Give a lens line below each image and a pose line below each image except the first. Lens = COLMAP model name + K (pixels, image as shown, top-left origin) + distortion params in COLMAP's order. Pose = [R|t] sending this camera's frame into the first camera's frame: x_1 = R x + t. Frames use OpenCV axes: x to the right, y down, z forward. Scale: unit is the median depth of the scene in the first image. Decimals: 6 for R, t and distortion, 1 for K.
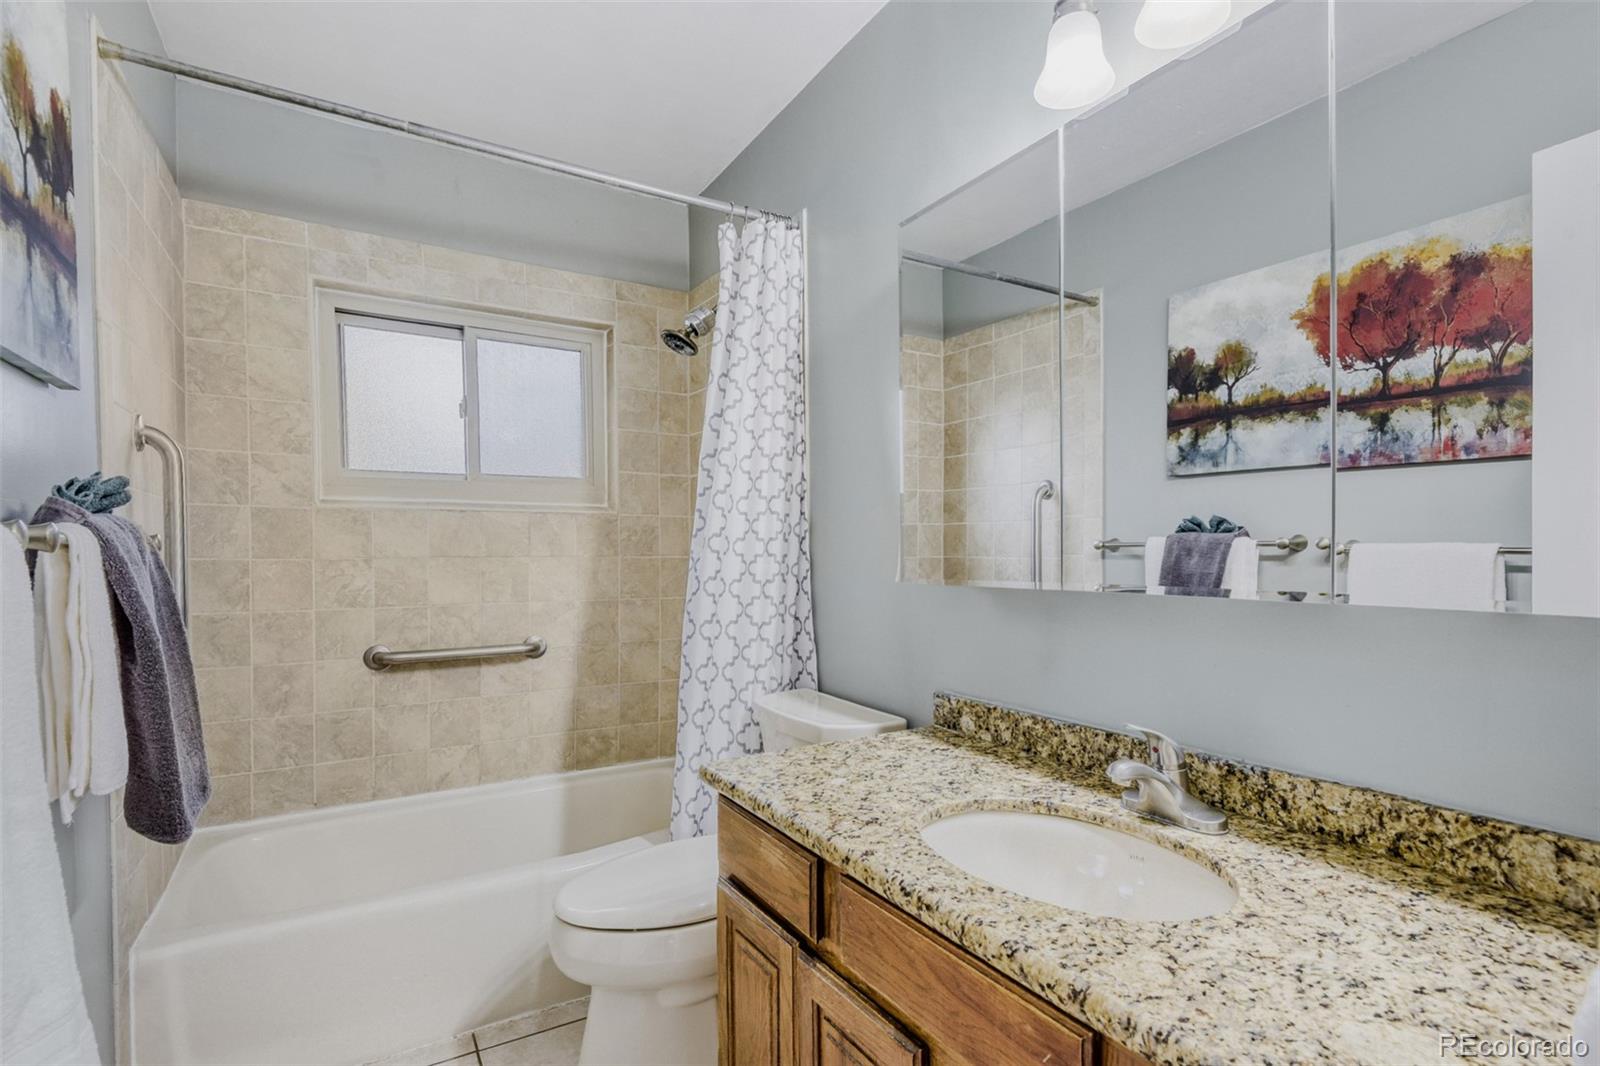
lens RADIAL K [[753.4, 0, 804.7], [0, 753.4, 558.8], [0, 0, 1]] dist [0.005661, -0.005560]
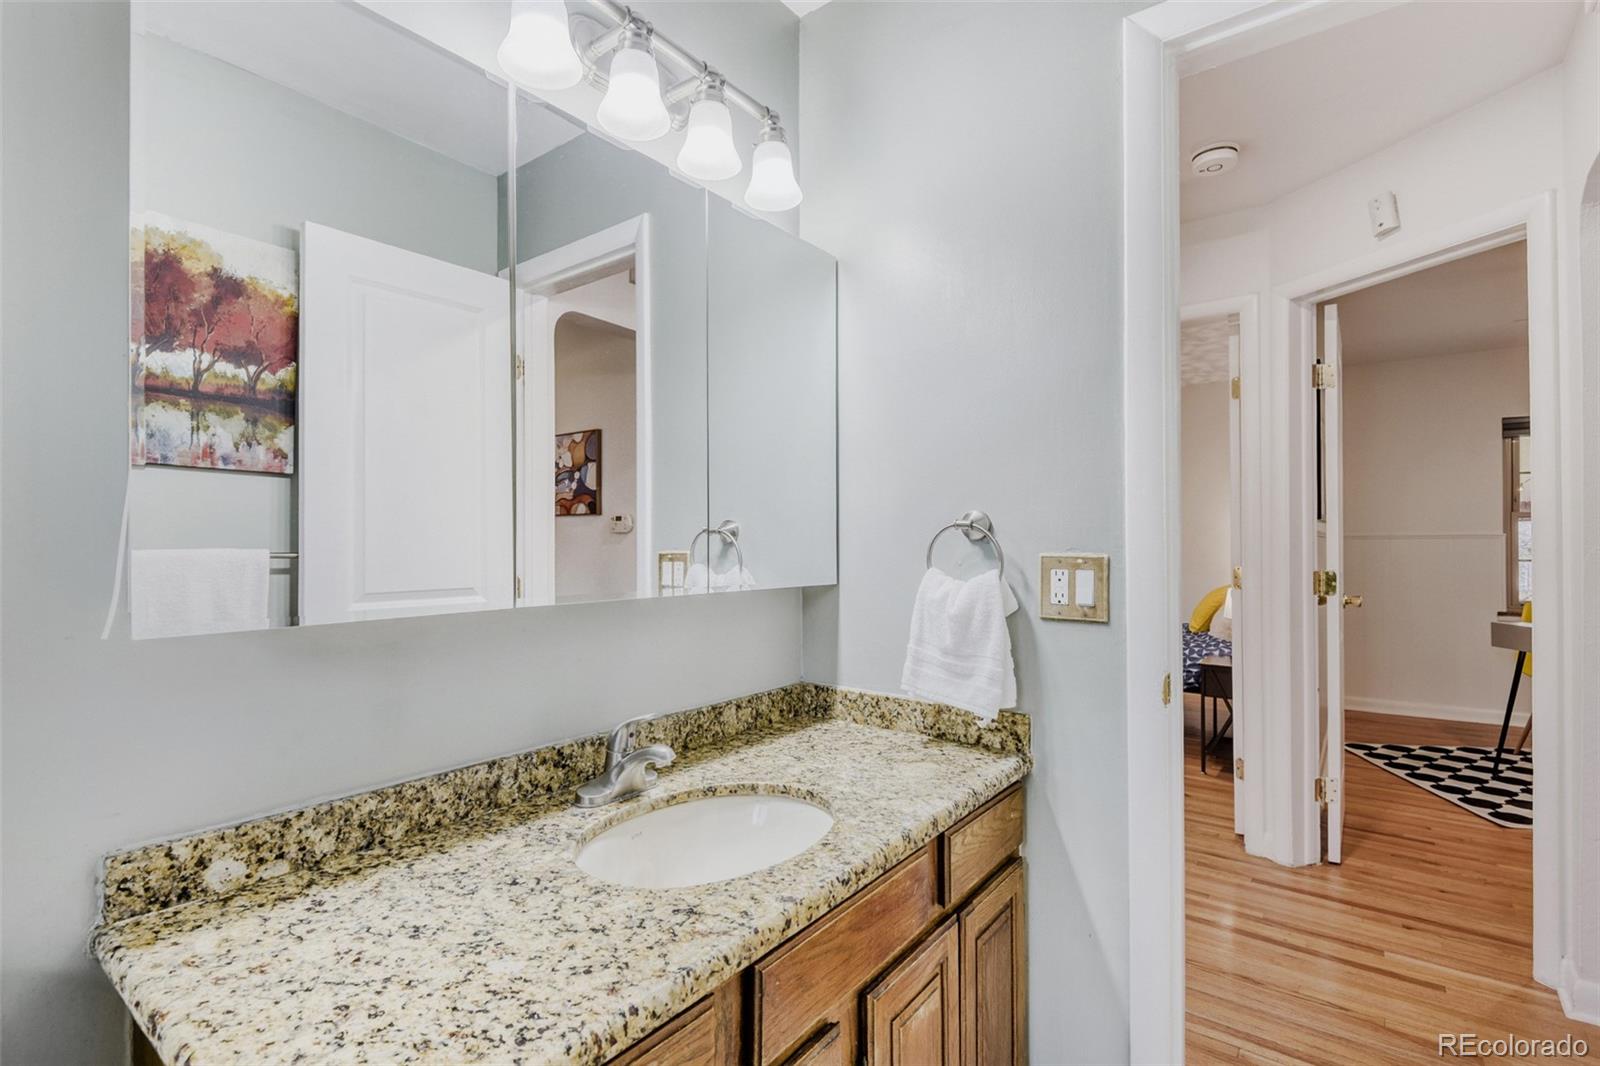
lens RADIAL K [[753.4, 0, 795.6], [0, 753.4, 538.9], [0, 0, 1]] dist [0.005661, -0.005560]
pose [[-0.364732, 0.012332, 0.931031, -0.497726], [0.013404, 0.999878, -0.007993, -0.021451], [-0.931016, 0.009564, -0.364852, 0.858852]]
